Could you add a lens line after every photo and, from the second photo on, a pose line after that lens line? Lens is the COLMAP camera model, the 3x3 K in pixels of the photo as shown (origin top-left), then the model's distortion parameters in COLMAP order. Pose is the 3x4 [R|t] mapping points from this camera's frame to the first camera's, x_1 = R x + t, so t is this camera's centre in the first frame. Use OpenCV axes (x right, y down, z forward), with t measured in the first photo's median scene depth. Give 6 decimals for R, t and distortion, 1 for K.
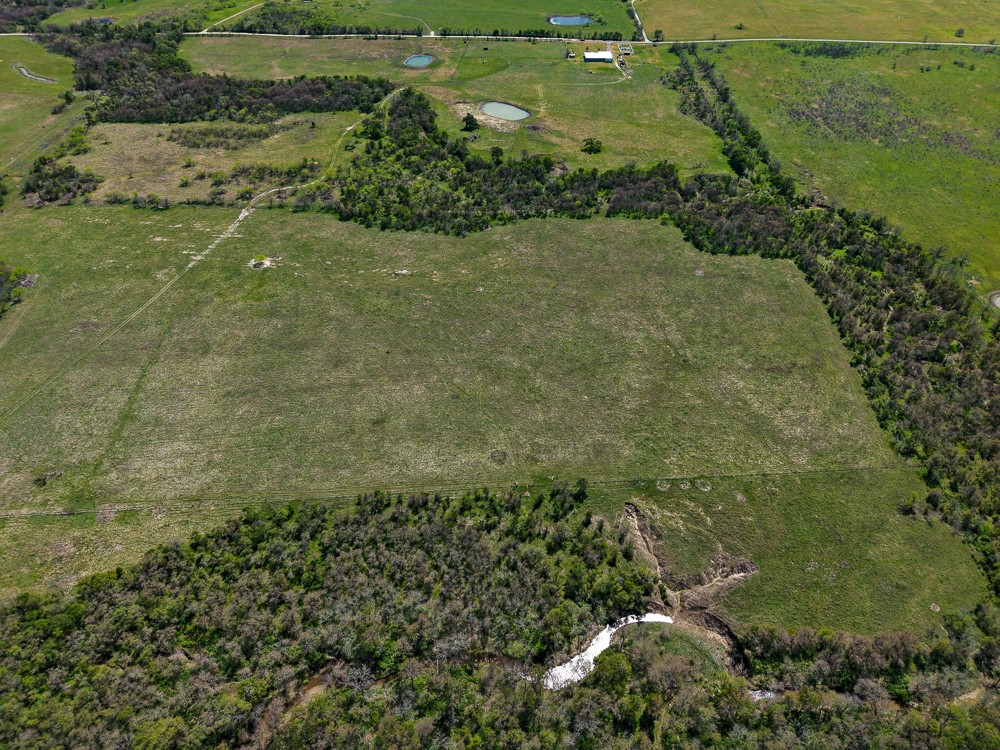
lens RADIAL K [[669.0, 0, 502.0], [0, 669.0, 376.9], [0, 0, 1]] dist [0.029267, -0.025820]
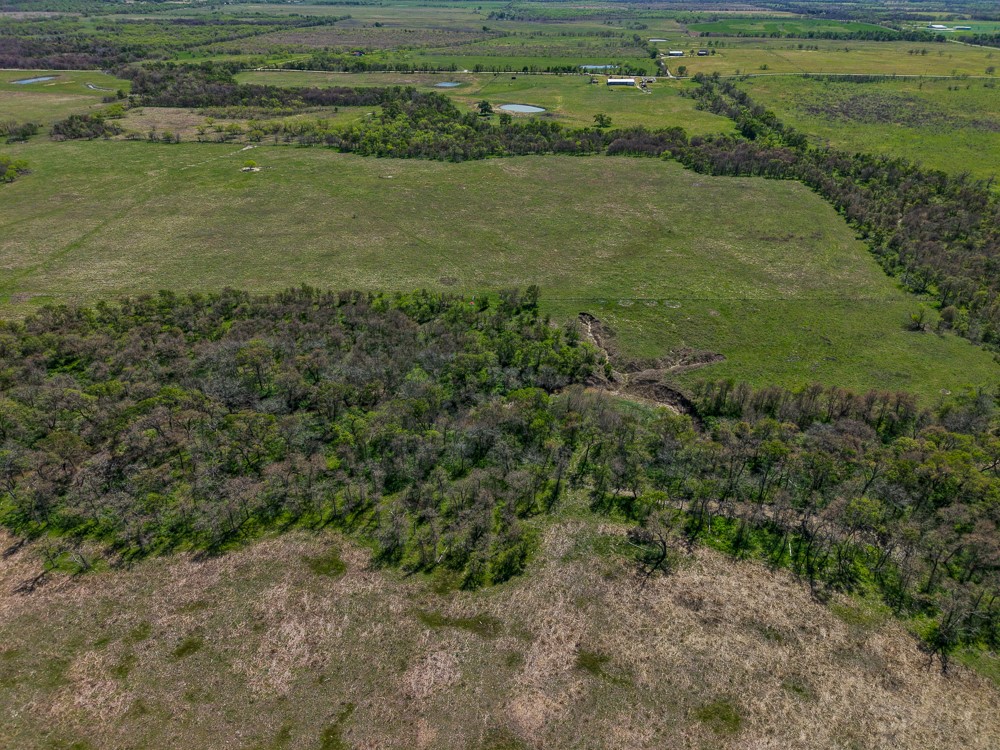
lens RADIAL K [[669.0, 0, 502.0], [0, 669.0, 376.9], [0, 0, 1]] dist [0.029267, -0.025820]
pose [[0.995824, 0.036037, -0.083882, 0.103430], [-0.051496, 0.980403, -0.190154, 0.288575], [0.075385, 0.193679, 0.978164, 0.096607]]
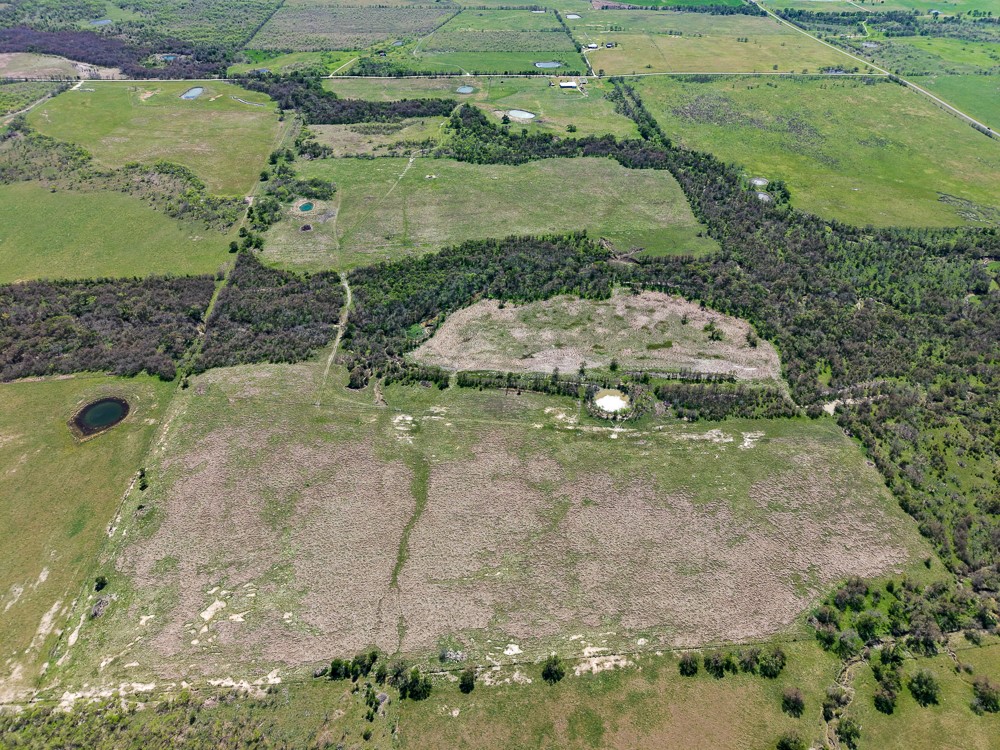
lens RADIAL K [[669.0, 0, 502.0], [0, 669.0, 376.9], [0, 0, 1]] dist [0.029267, -0.025820]
pose [[0.997160, -0.047135, 0.058745, -0.268433], [0.049904, 0.997666, -0.046609, 0.568289], [-0.056411, 0.049409, 0.997184, -1.116240]]
